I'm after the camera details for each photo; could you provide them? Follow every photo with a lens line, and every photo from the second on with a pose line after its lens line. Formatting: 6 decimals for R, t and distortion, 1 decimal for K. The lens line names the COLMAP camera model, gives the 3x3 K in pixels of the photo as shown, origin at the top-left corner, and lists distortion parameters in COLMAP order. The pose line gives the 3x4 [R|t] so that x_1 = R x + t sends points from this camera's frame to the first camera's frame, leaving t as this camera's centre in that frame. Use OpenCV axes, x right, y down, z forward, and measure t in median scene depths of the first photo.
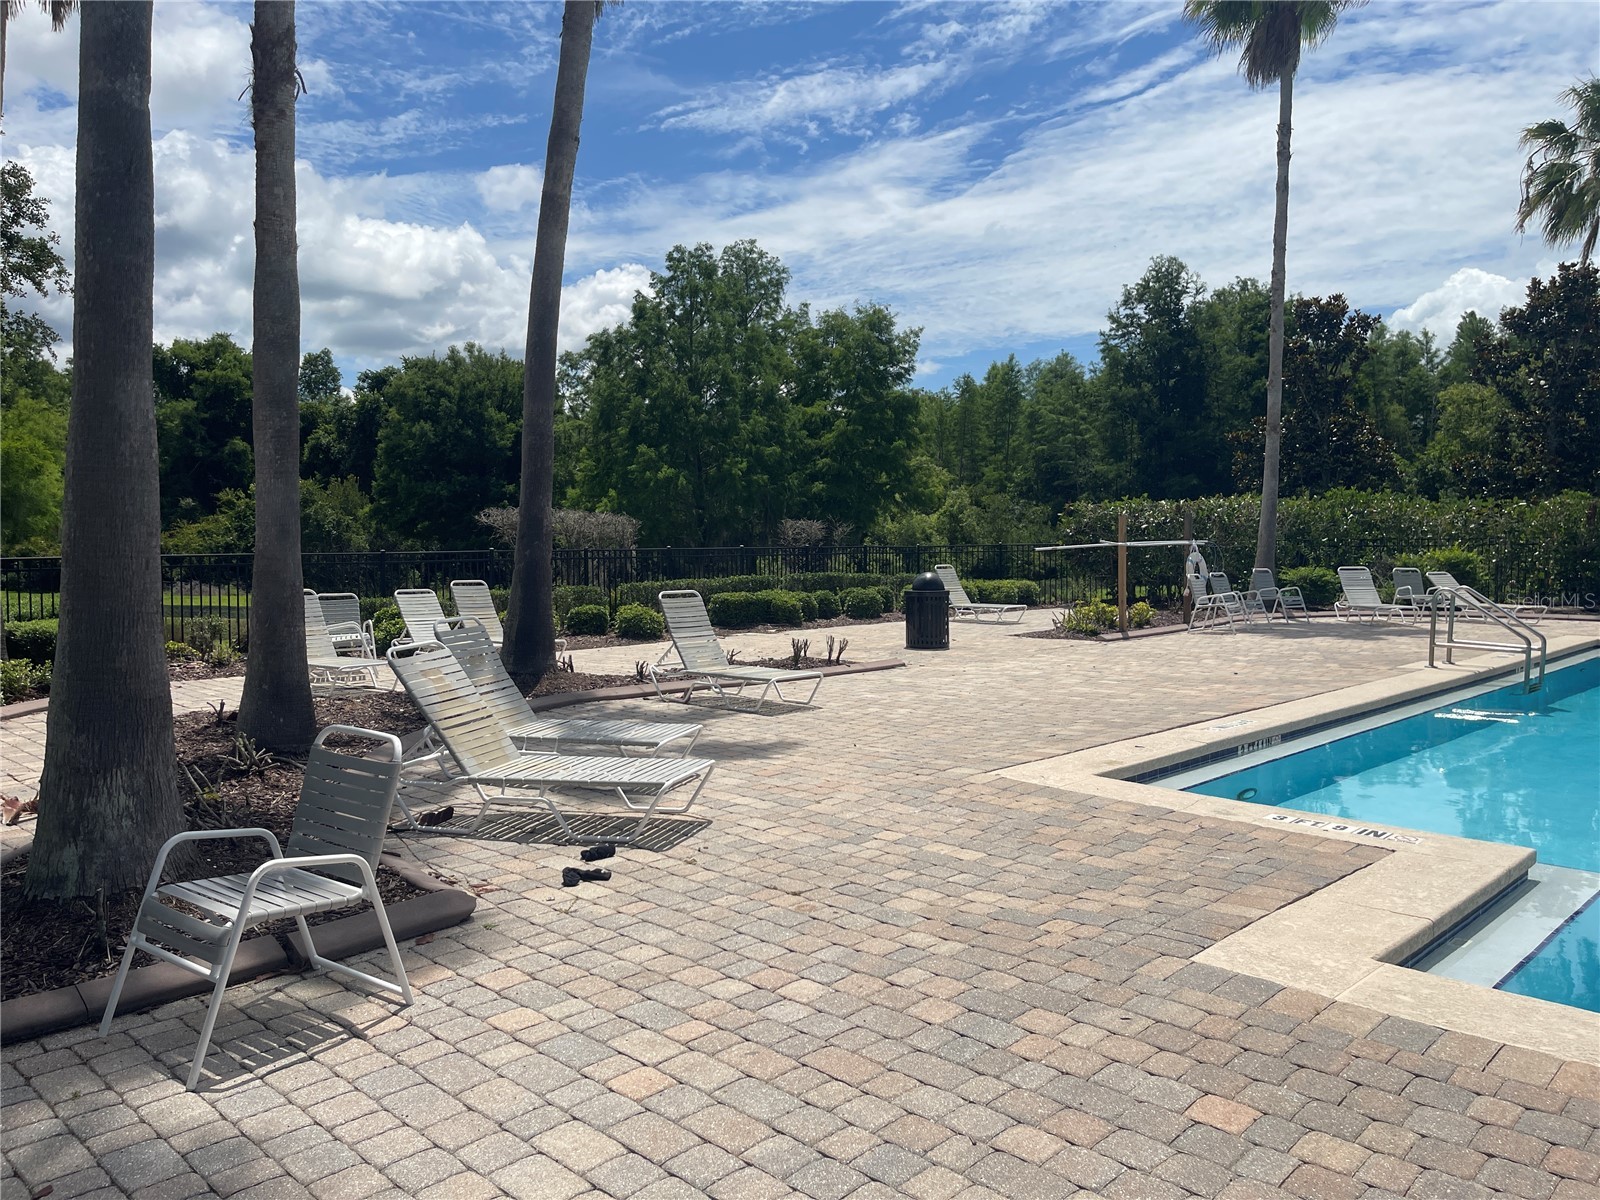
lens RADIAL K [[1261.7, 0, 796.1], [0, 1261.7, 596.8], [0, 0, 1]] dist [0.049676, -0.012023]
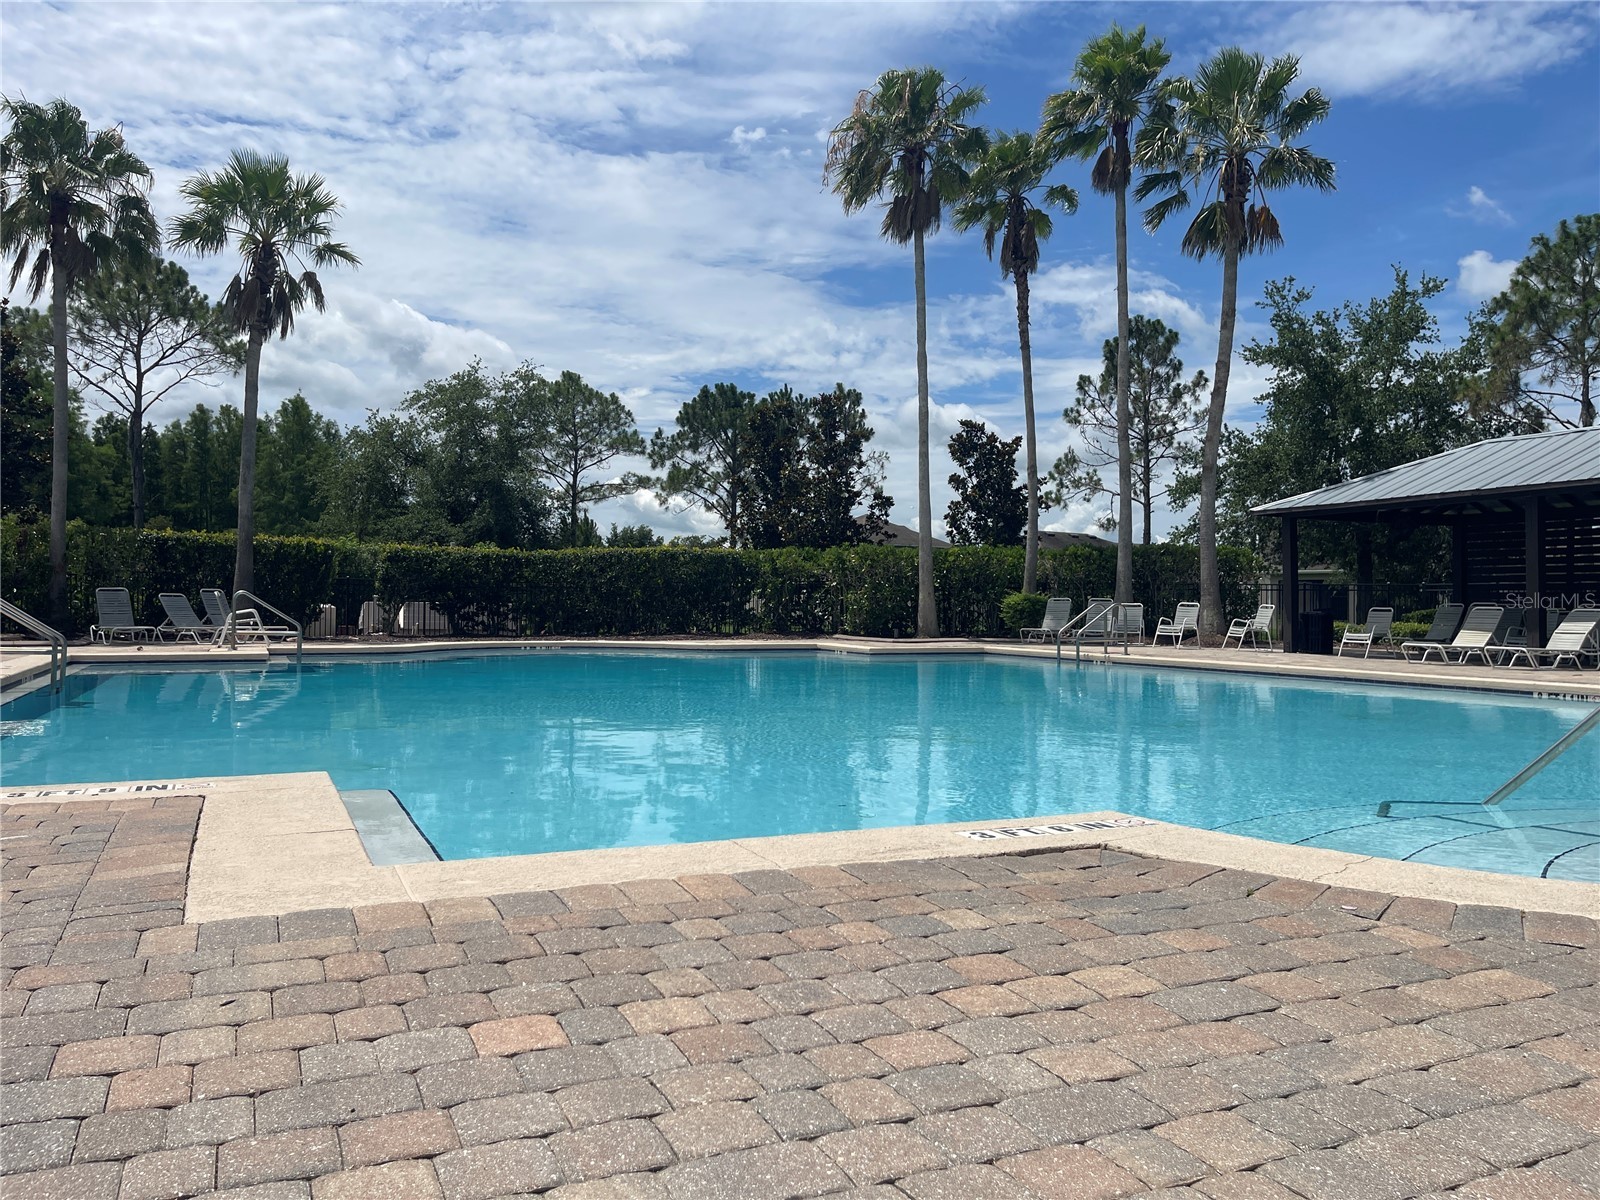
lens RADIAL K [[1261.7, 0, 803.7], [0, 1261.7, 594.1], [0, 0, 1]] dist [0.049676, -0.012023]
pose [[0.391679, -0.007014, 0.920075, -0.200716], [0.060551, 0.998000, -0.018169, 0.177035], [-0.918107, 0.062828, 0.391320, 0.533600]]
